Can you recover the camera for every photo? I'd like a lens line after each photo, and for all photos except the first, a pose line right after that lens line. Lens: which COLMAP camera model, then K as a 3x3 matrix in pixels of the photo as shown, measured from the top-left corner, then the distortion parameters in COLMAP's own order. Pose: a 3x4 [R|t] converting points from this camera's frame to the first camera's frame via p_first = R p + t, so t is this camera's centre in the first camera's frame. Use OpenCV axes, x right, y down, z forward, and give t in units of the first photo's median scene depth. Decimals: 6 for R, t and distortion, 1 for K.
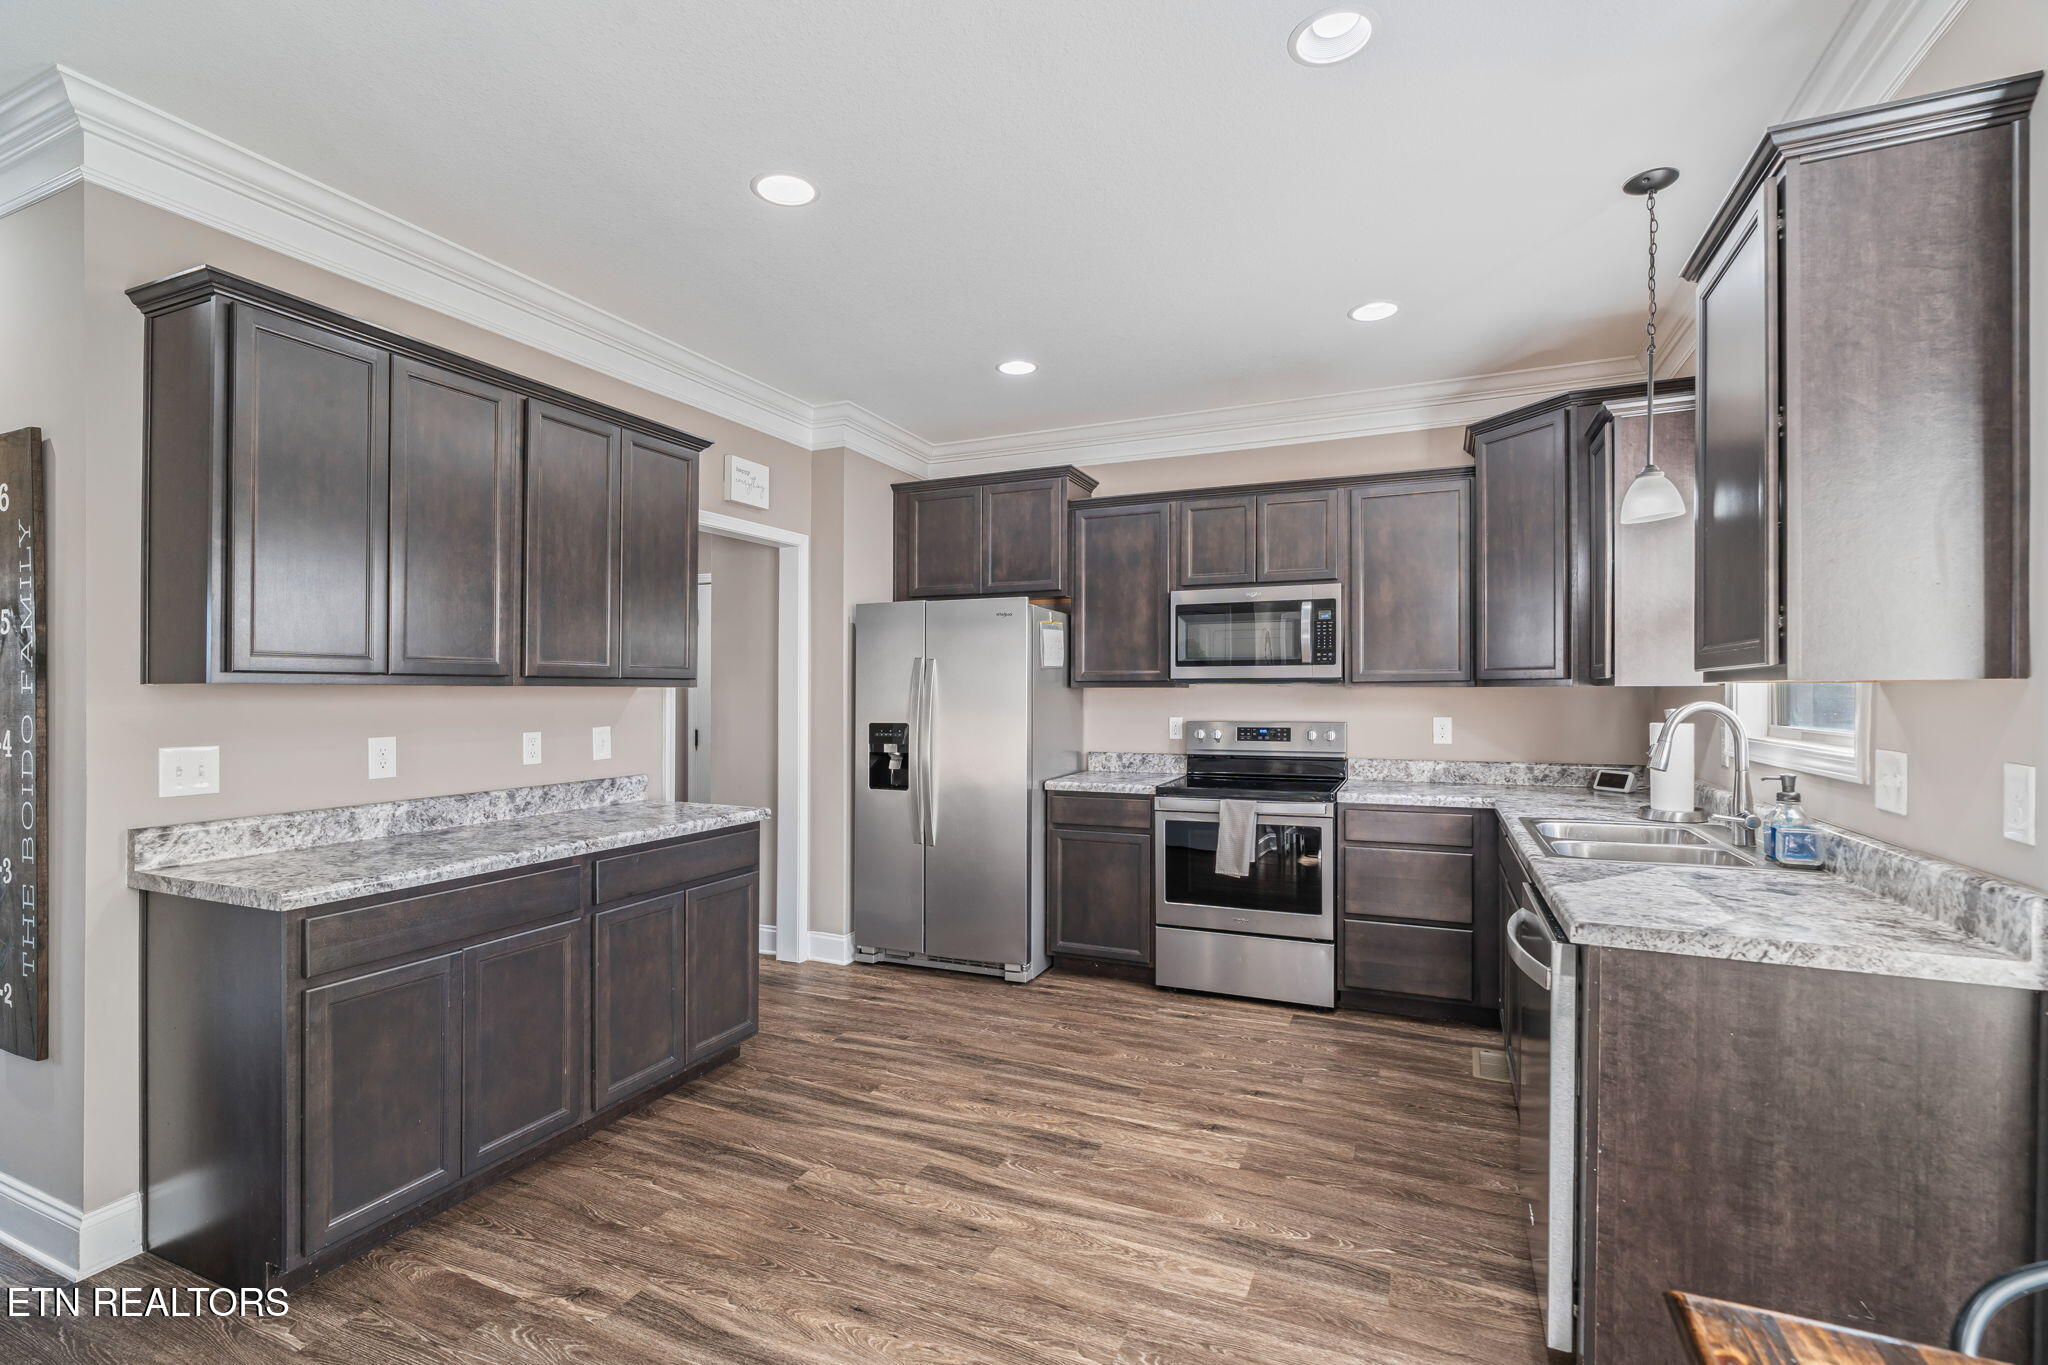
lens RADIAL K [[911.4, 0, 1020.6], [0, 911.4, 706.0], [0, 0, 1]] dist [-0.000855, 0.000182]
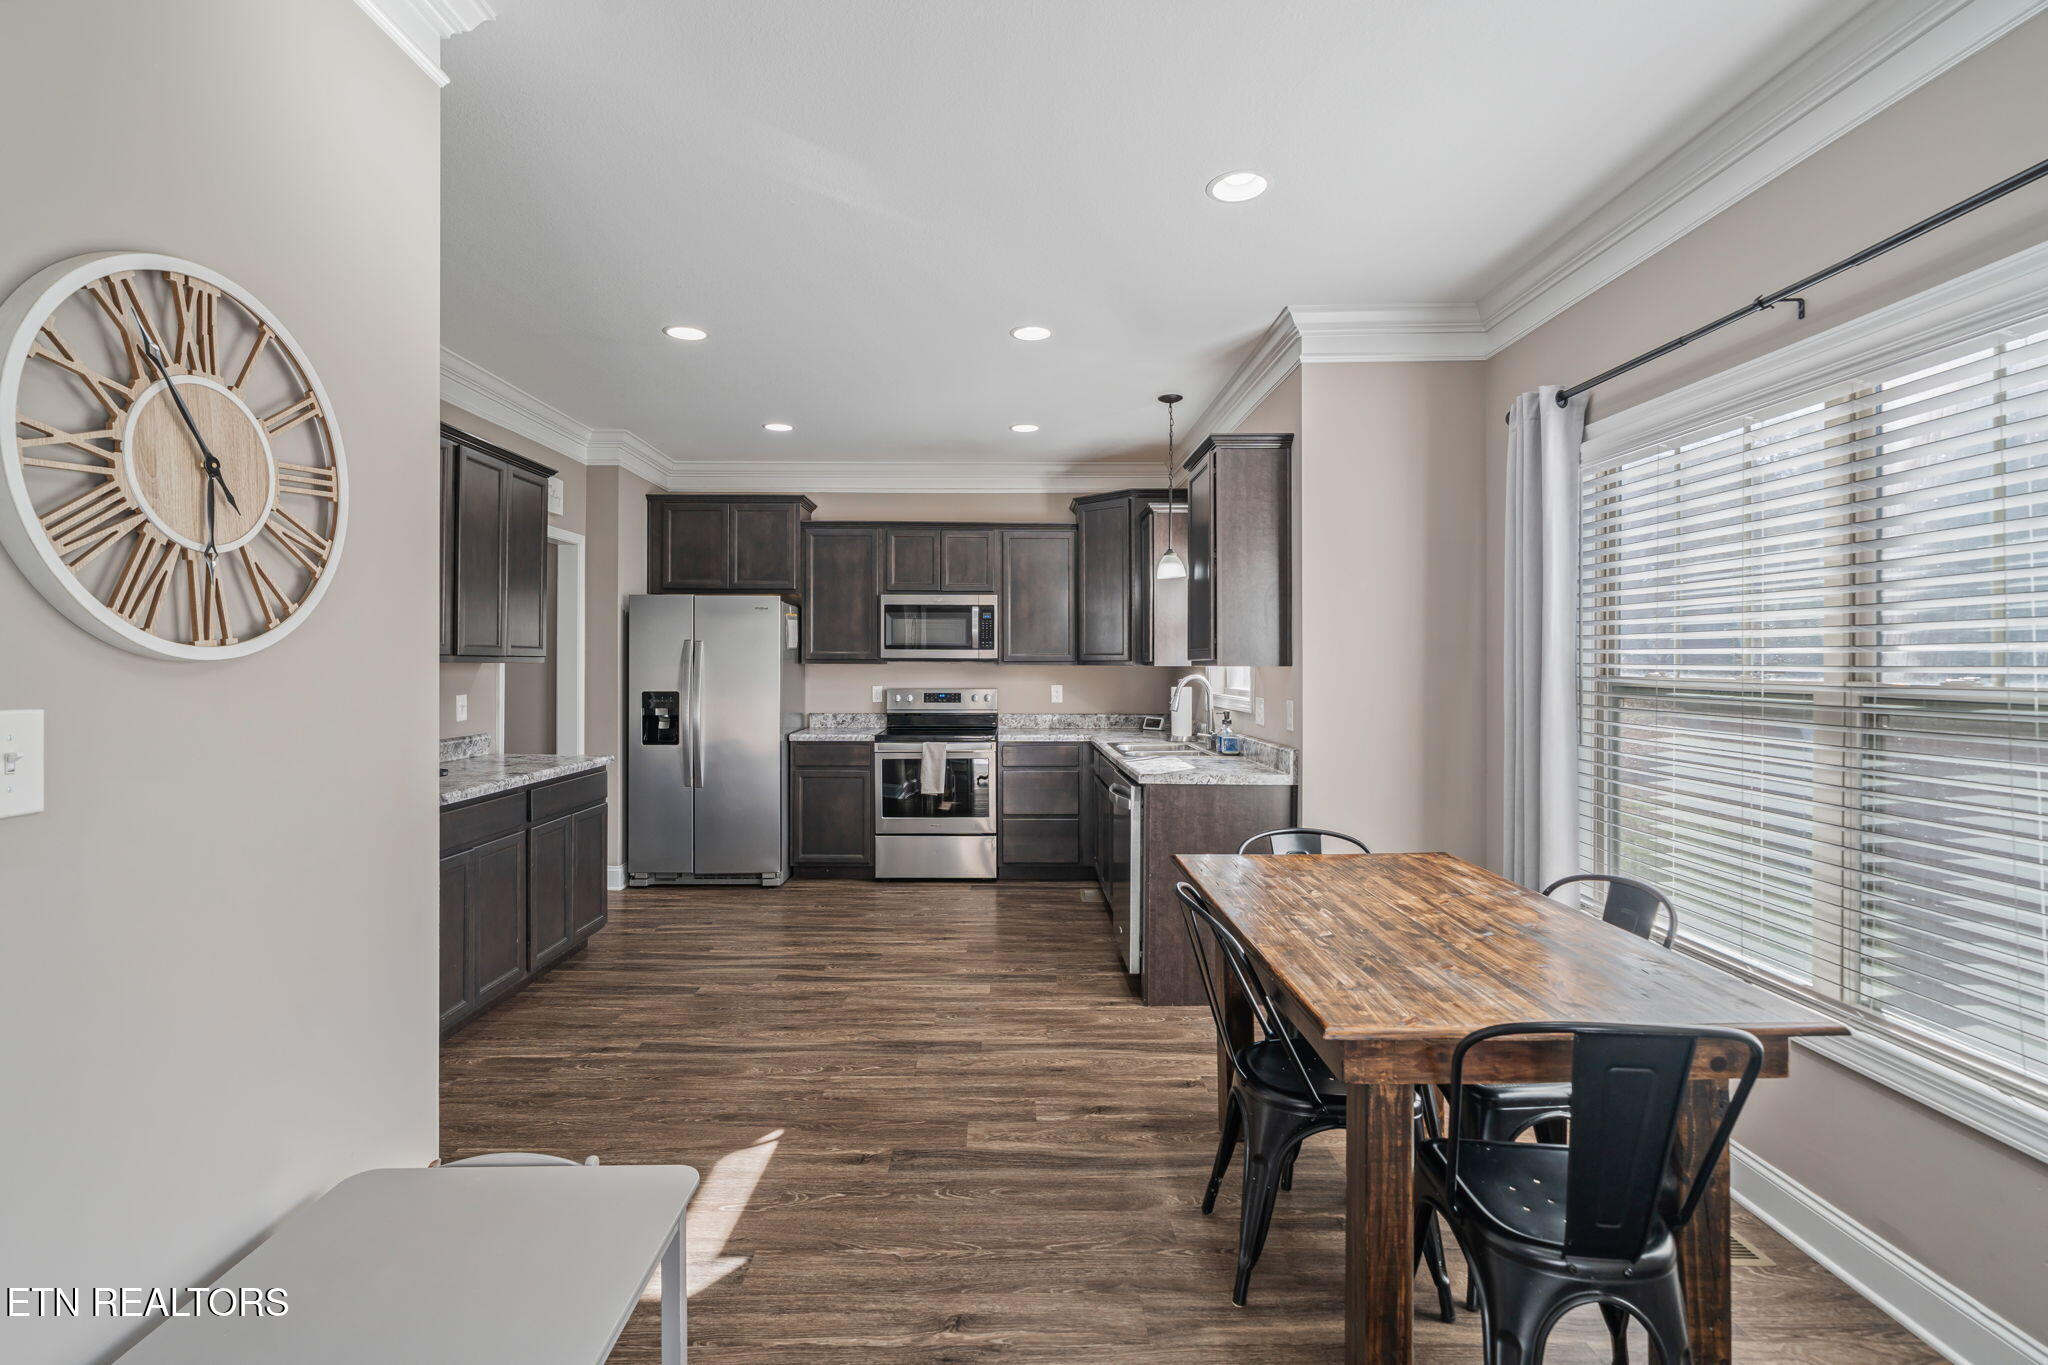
lens RADIAL K [[927.8, 0, 1014.5], [0, 927.8, 670.2], [0, 0, 1]] dist [-0.001091, 0.000025]
pose [[0.908111, 0.002469, 0.418721, -0.303954], [0.001006, 0.999967, -0.008078, 0.000416], [-0.418727, 0.007757, 0.908079, -0.455971]]
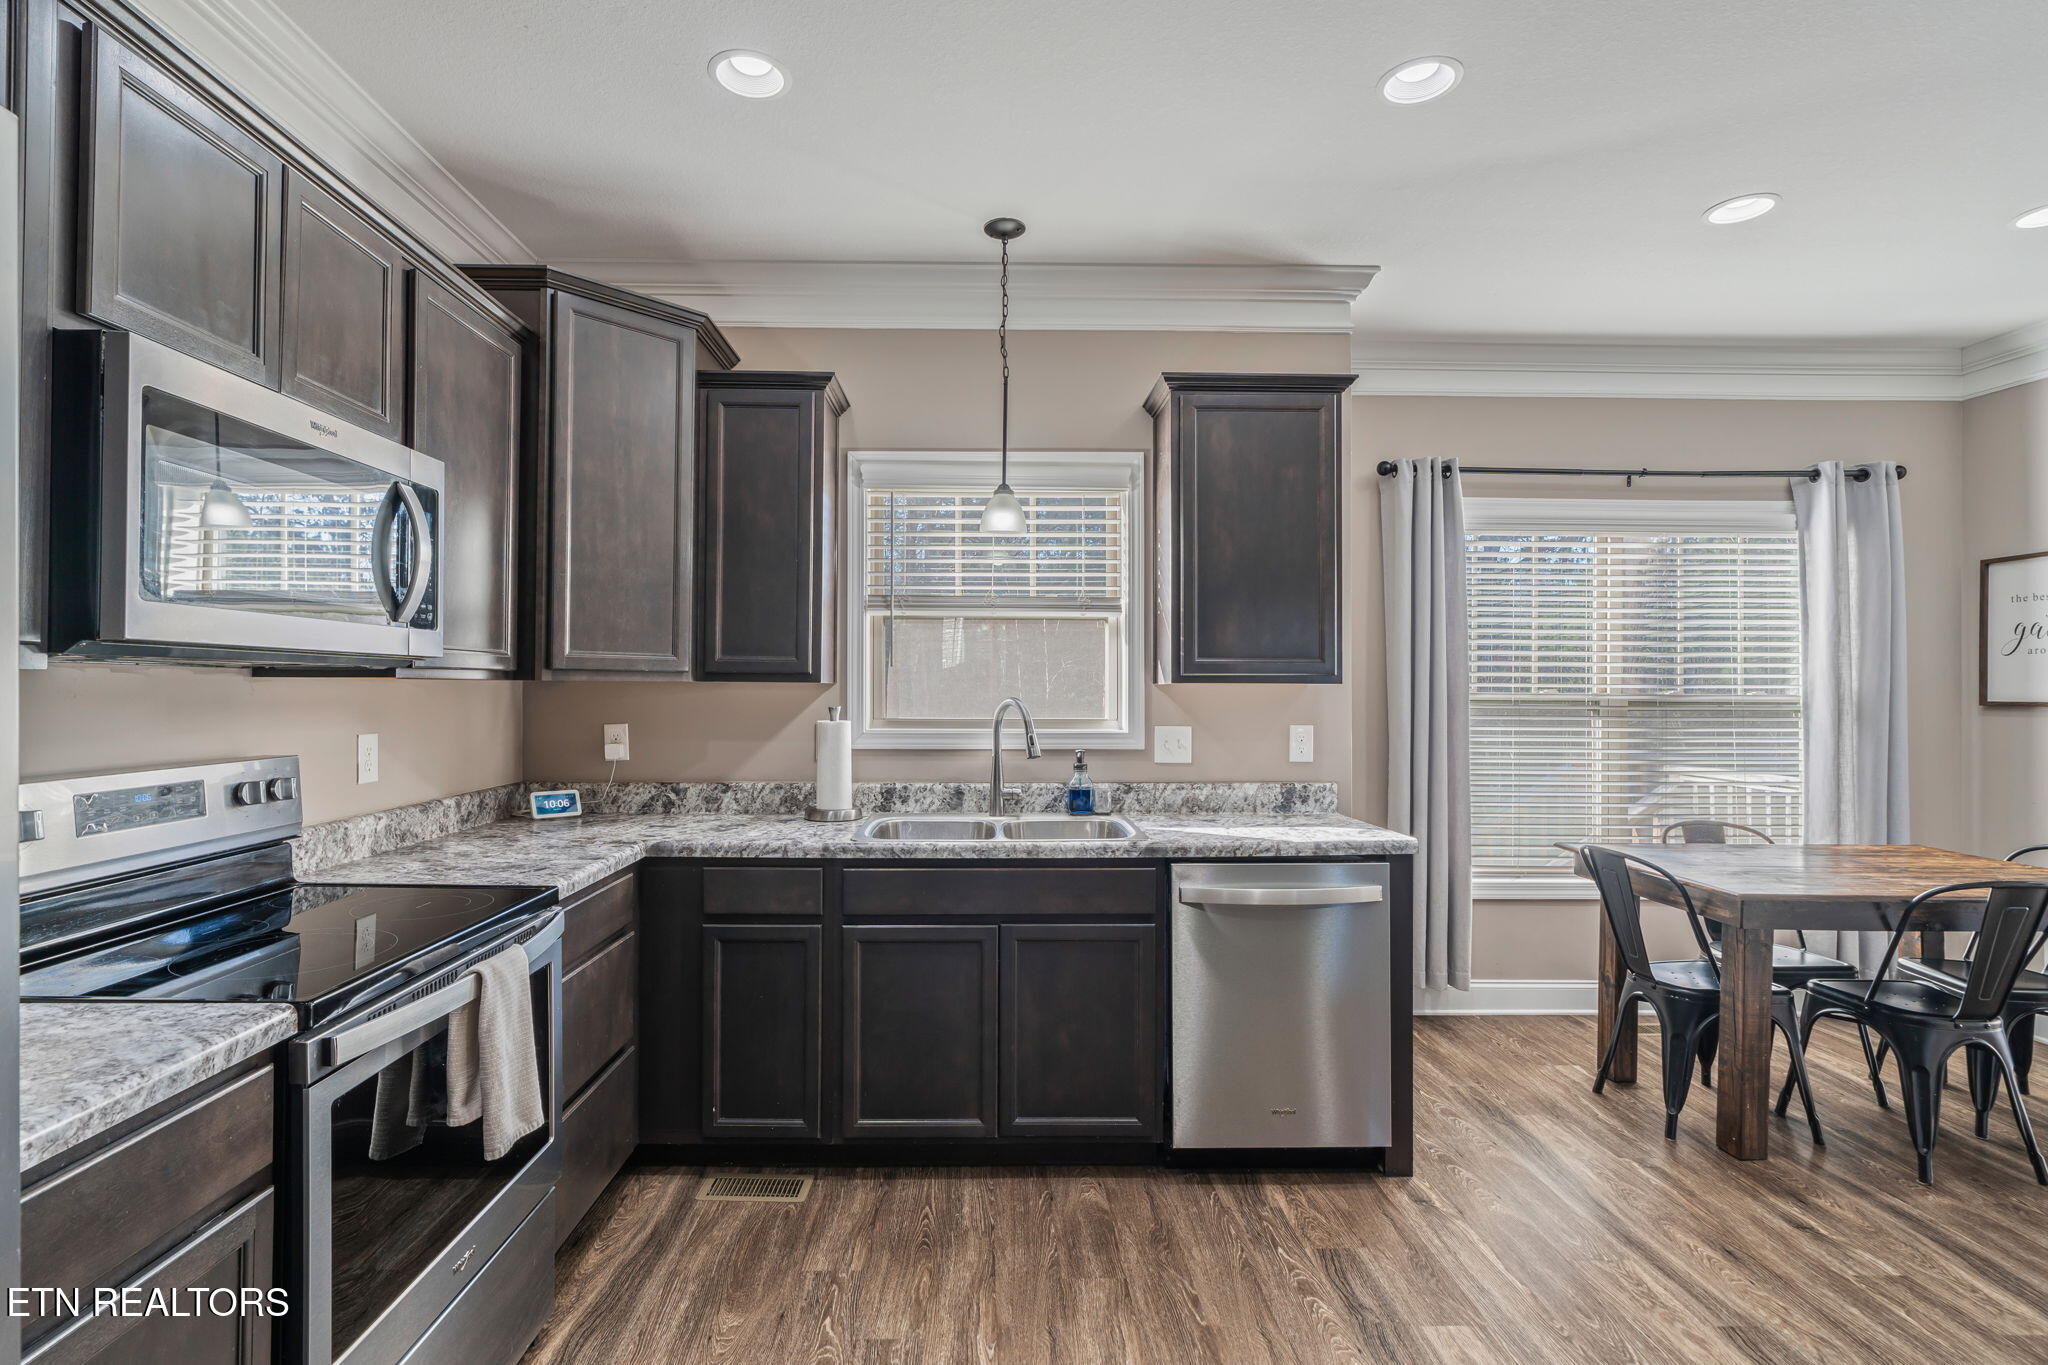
lens RADIAL K [[957.2, 0, 1022.4], [0, 957.2, 685.5], [0, 0, 1]] dist [-0.001651, 0.000352]
pose [[-0.422794, 0.004270, 0.906216, -0.278697], [0.011120, 0.999938, 0.000477, -0.015503], [-0.906157, 0.010279, -0.422816, 1.102337]]
